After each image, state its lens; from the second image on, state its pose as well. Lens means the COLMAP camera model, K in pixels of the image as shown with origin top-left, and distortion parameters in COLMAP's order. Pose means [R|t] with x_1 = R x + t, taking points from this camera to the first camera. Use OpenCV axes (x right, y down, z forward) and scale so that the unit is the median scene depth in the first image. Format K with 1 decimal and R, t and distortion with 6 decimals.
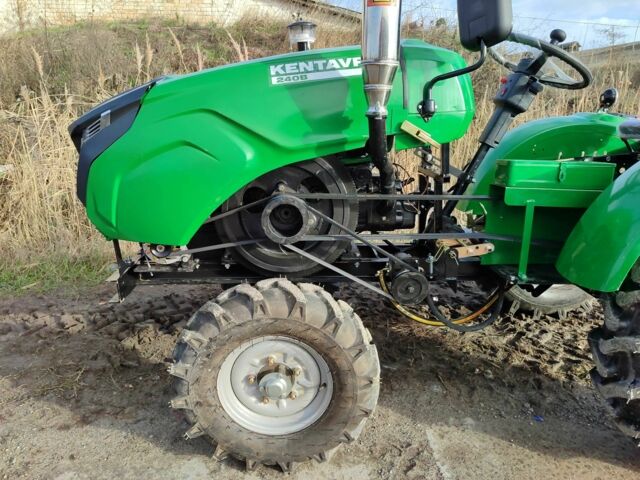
lens RADIAL K [[449.2, 0, 319.8], [0, 449.2, 243.2], [0, 0, 1]] dist [0.004931, -0.003353]
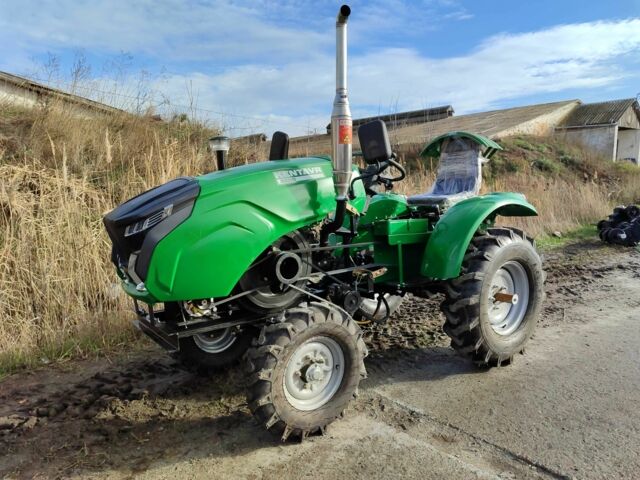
lens RADIAL K [[449.2, 0, 319.7], [0, 449.2, 239.0], [0, 0, 1]] dist [0.004931, -0.003353]
pose [[0.823470, -0.090039, 0.560170, -0.892953], [0.185464, 0.975805, -0.115793, 0.051618], [-0.536191, 0.199244, 0.820245, -0.354242]]
